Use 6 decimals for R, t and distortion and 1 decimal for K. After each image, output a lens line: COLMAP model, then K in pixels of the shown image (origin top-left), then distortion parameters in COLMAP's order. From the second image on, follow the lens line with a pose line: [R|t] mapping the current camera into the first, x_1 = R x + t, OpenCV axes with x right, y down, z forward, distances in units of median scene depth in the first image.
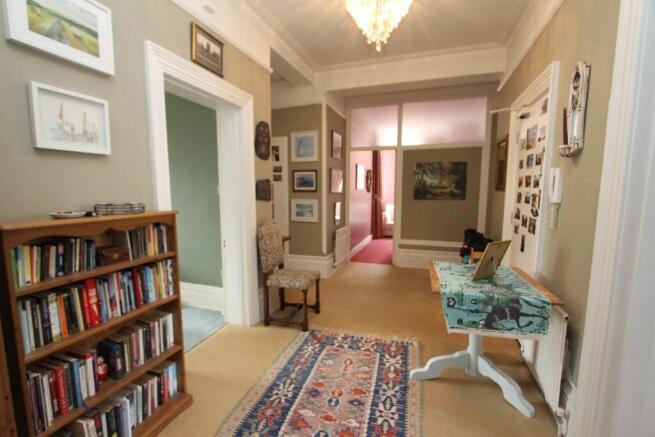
lens RADIAL K [[300.0, 0, 318.4], [0, 300.0, 224.7], [0, 0, 1]] dist [-0.001938, 0.000007]
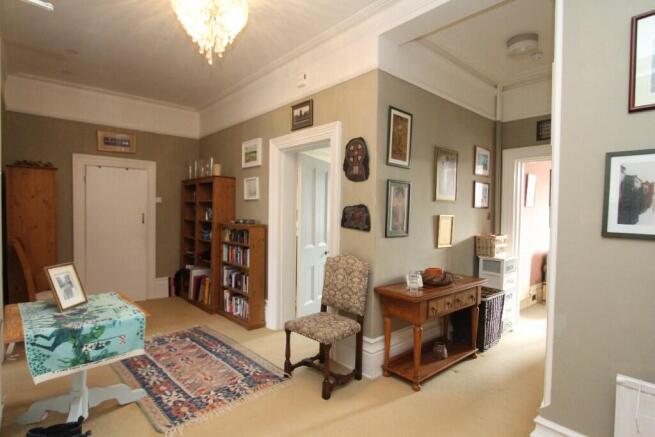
lens RADIAL K [[354.2, 0, 326.8], [0, 354.2, 226.5], [0, 0, 1]] dist [-0.000448, -0.000102]
pose [[-0.489944, 0.023762, -0.871430, 0.971452], [-0.118082, 0.988607, 0.093346, -0.231731], [0.863719, 0.148635, -0.481556, 1.889447]]
